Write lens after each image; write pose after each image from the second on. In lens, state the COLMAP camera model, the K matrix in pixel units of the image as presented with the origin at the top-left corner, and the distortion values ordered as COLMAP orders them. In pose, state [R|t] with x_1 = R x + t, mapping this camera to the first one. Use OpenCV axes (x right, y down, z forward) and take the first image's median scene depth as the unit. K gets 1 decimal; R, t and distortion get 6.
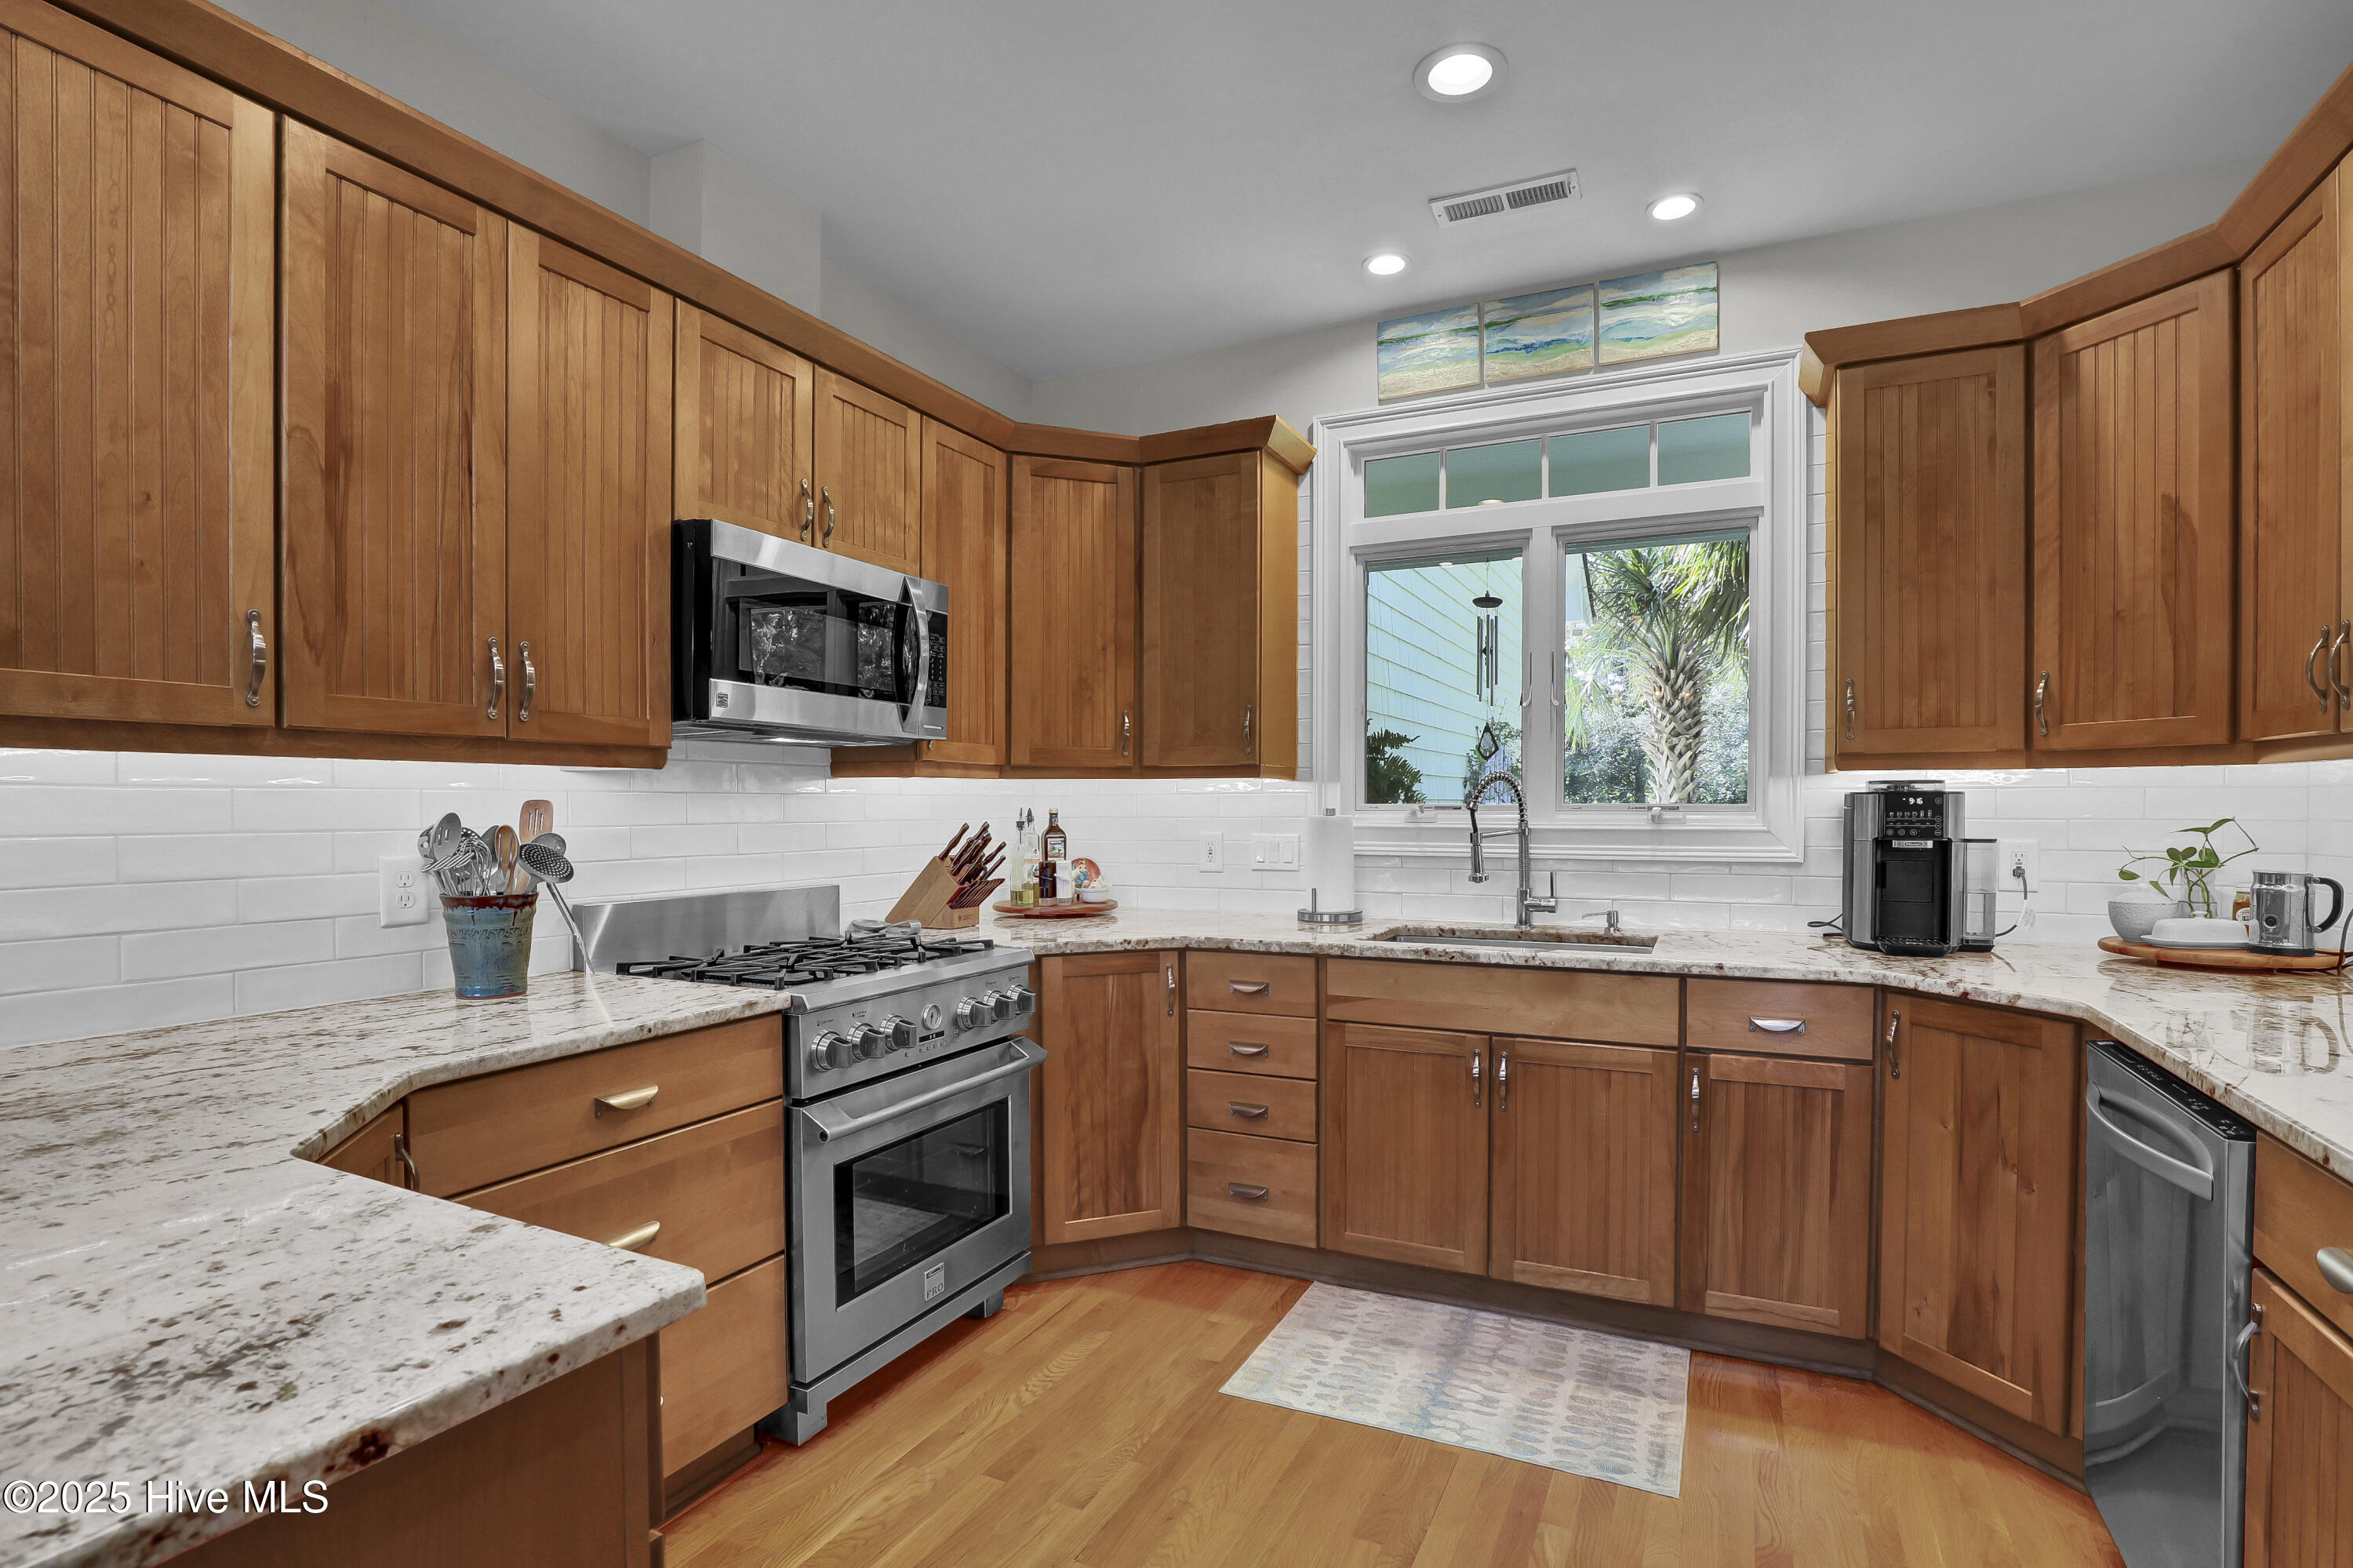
lens RADIAL K [[1126.1, 0, 1201.0], [0, 1126.1, 823.0], [0, 0, 1]] dist [-0.026304, 0.000967]
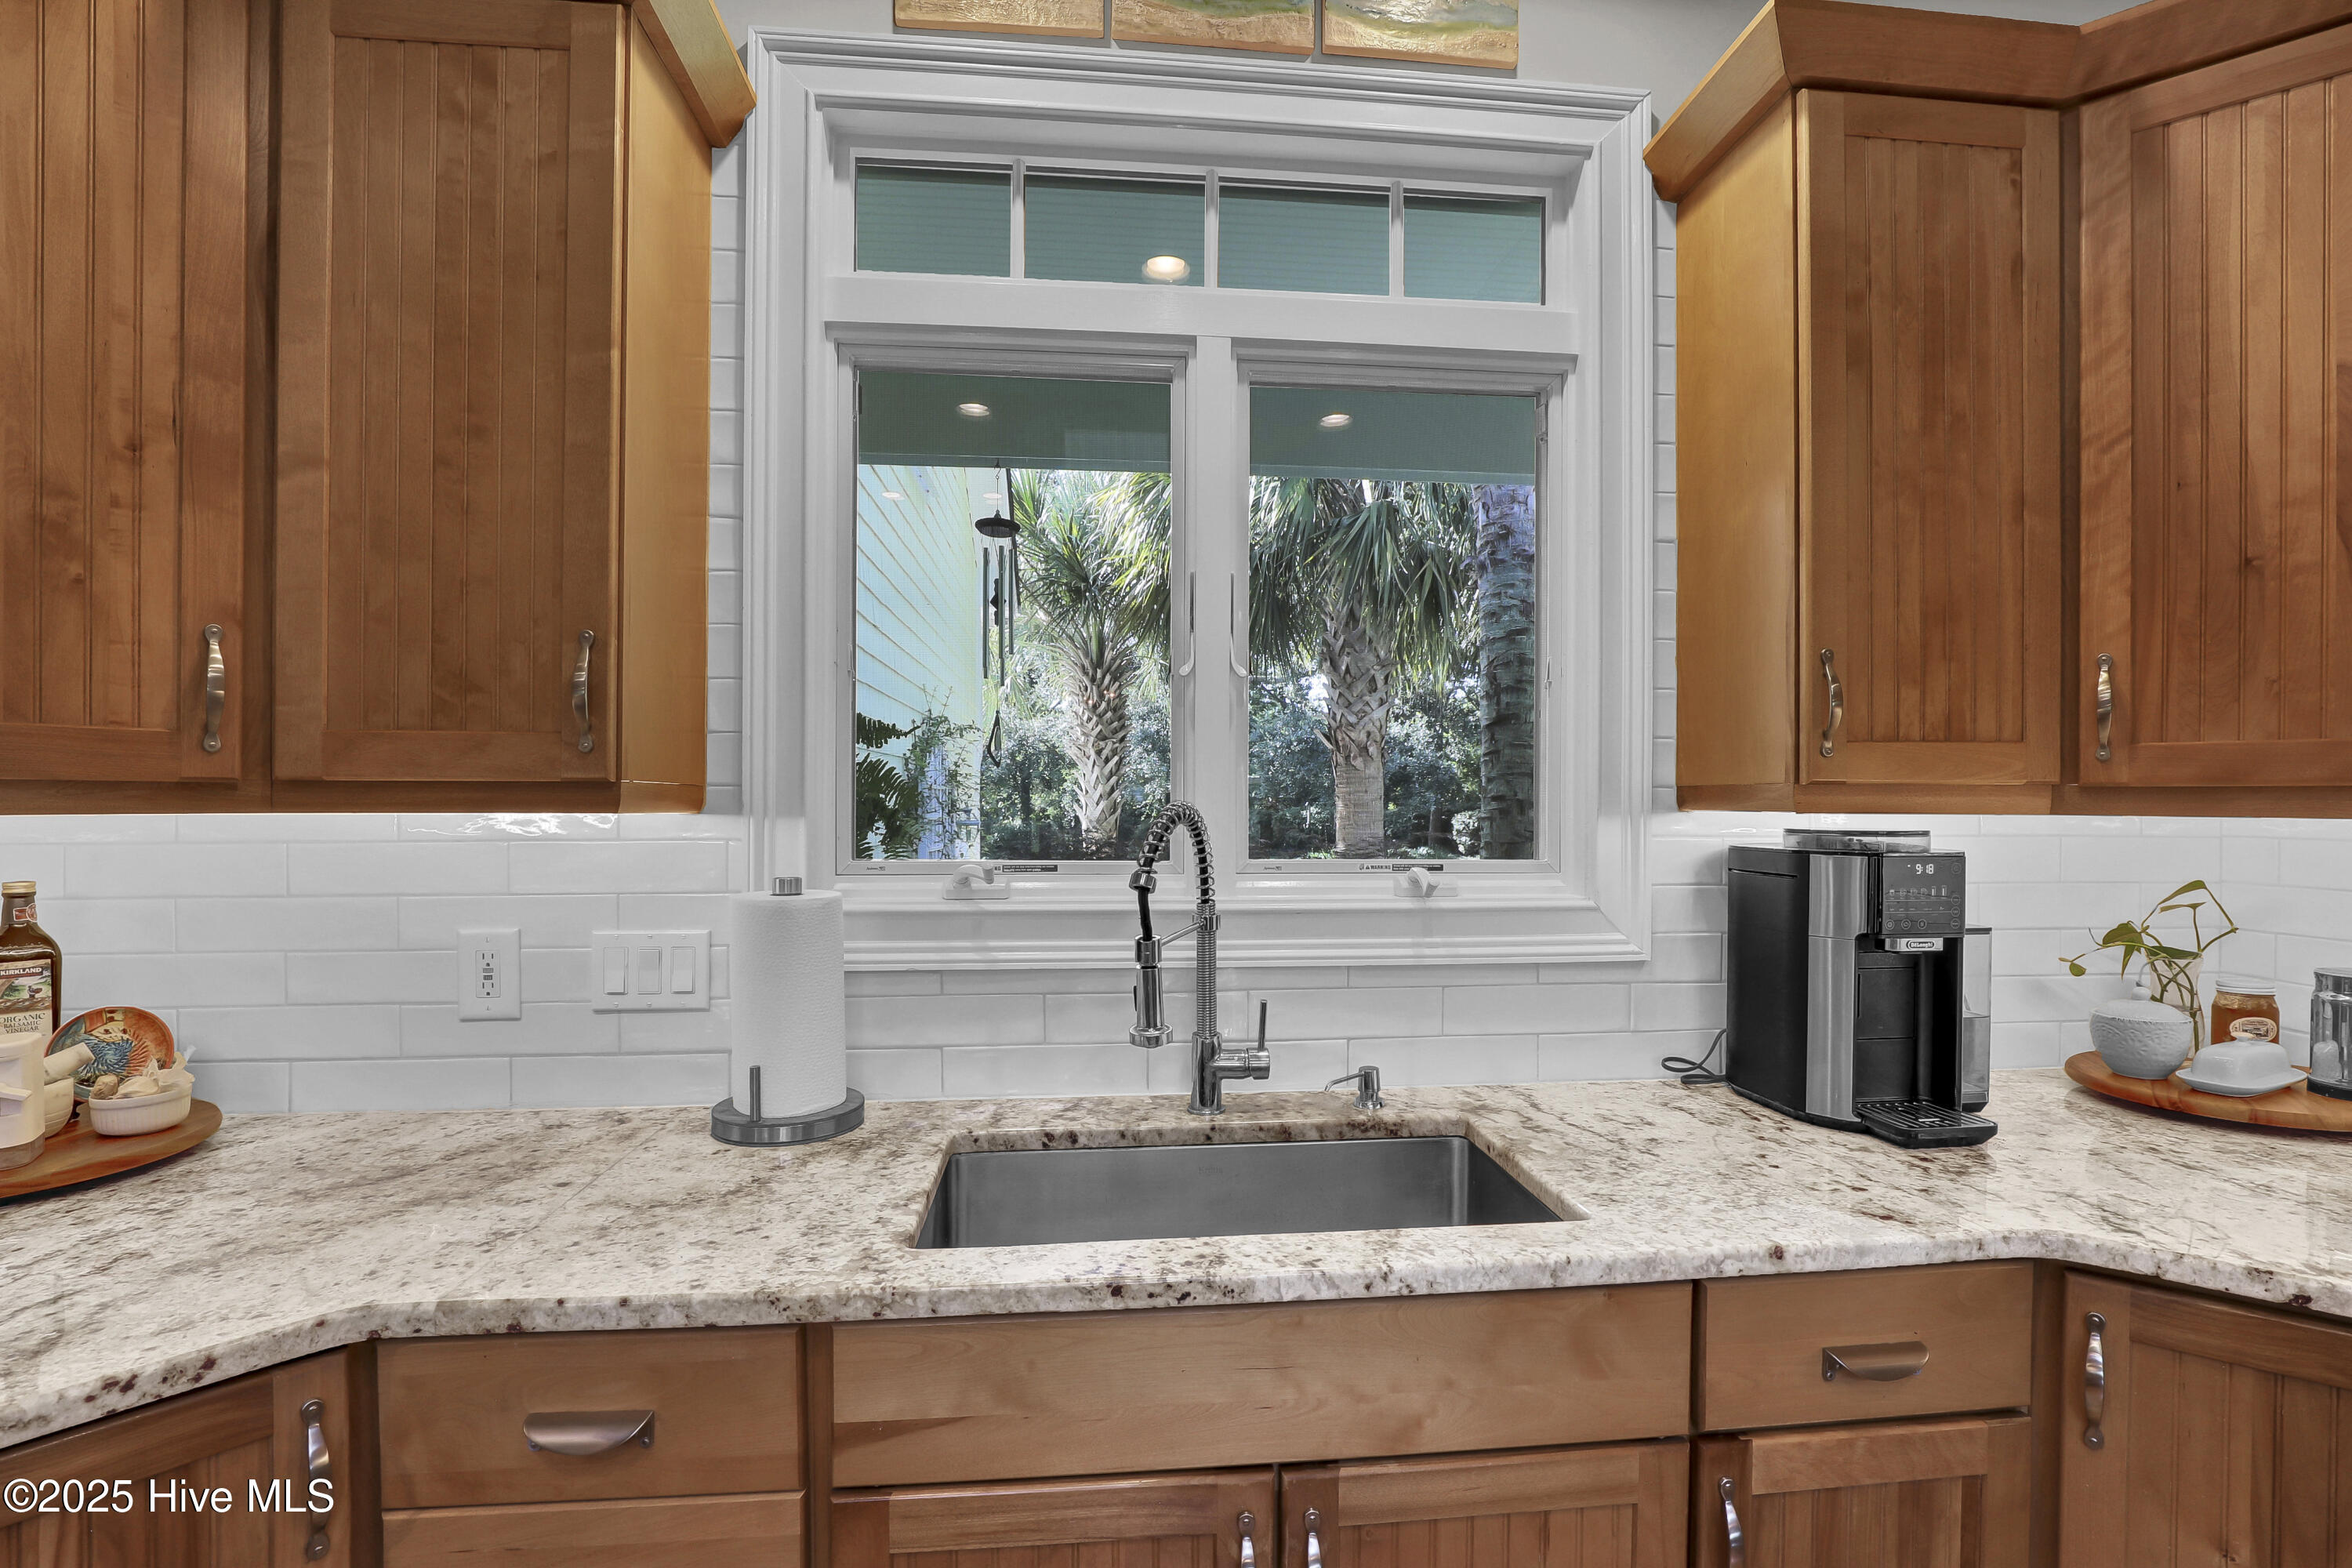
lens RADIAL K [[1125.6, 0, 1200.5], [0, 1125.6, 822.9], [0, 0, 1]] dist [-0.026304, 0.000967]
pose [[0.856078, -0.004991, 0.516823, 0.026723], [0.004269, 0.999988, 0.002586, -0.040486], [-0.516830, -0.000008, 0.856088, 0.614619]]
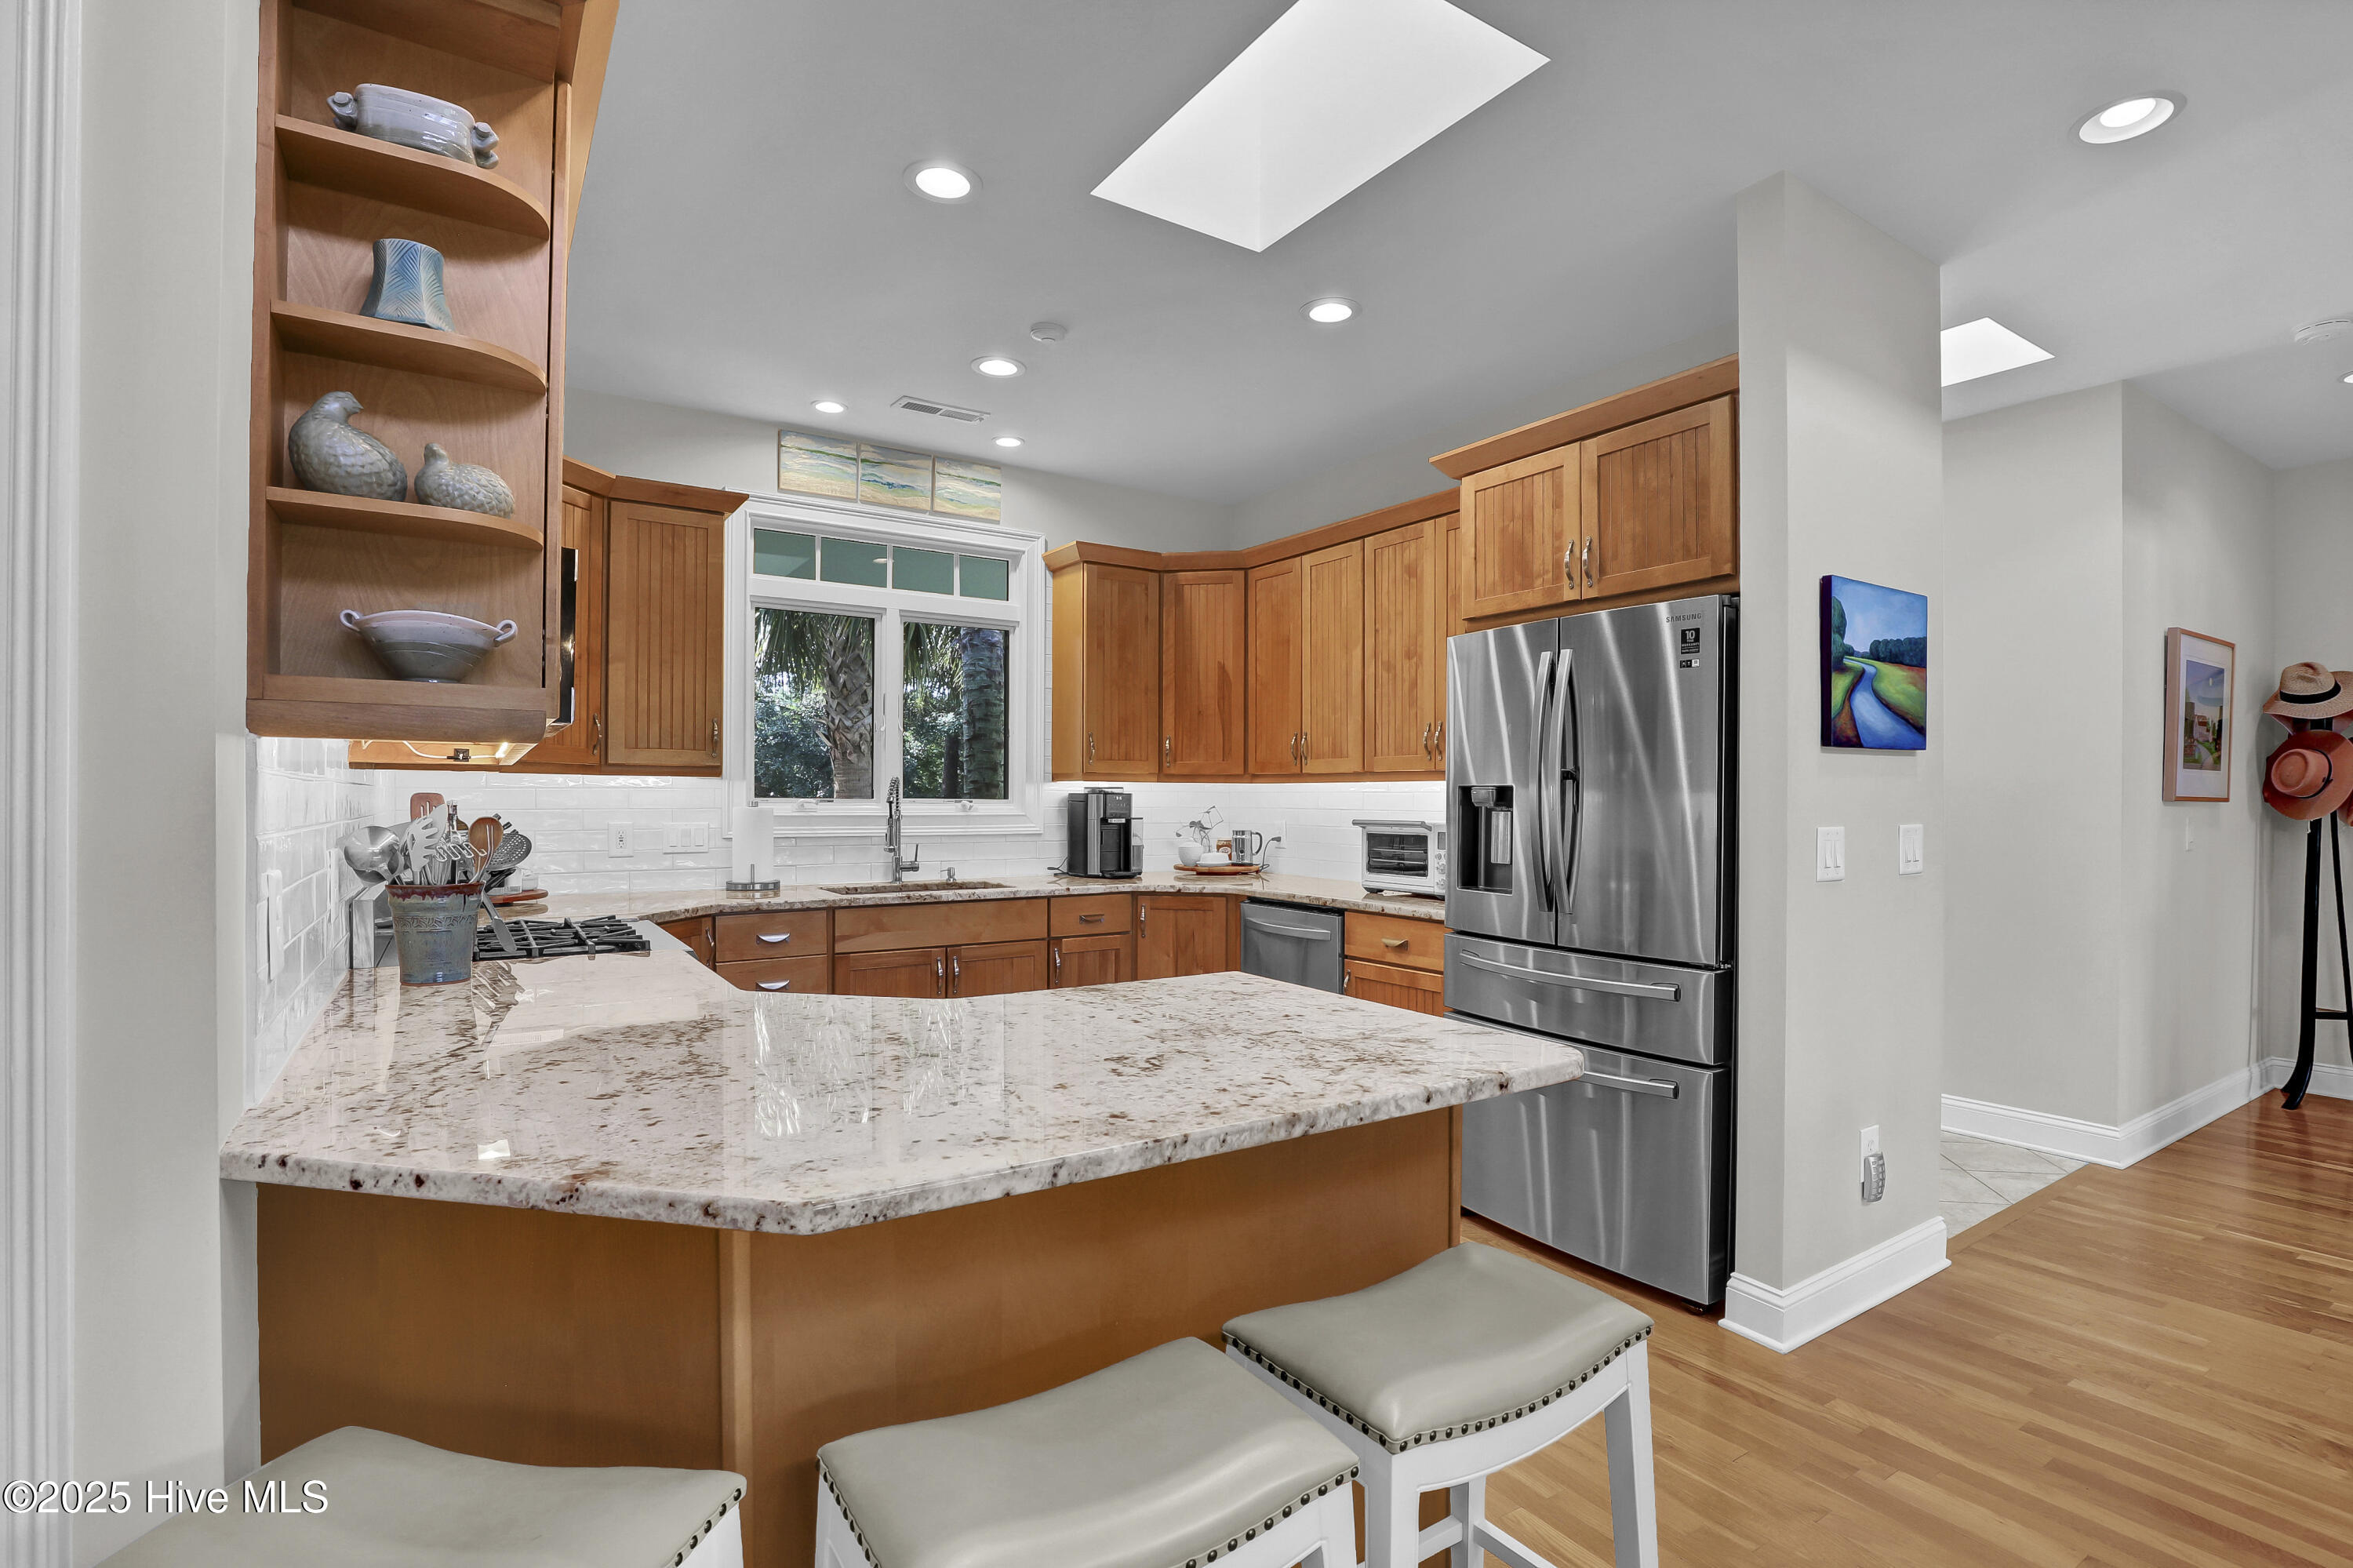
lens RADIAL K [[1119.9, 0, 1205.6], [0, 1119.9, 796.2], [0, 0, 1]] dist [-0.025284, 0.000797]
pose [[0.512067, 0.006072, 0.858924, -0.818574], [0.008469, 0.999891, -0.012117, 0.001135], [-0.858904, 0.013479, 0.511959, -0.100739]]
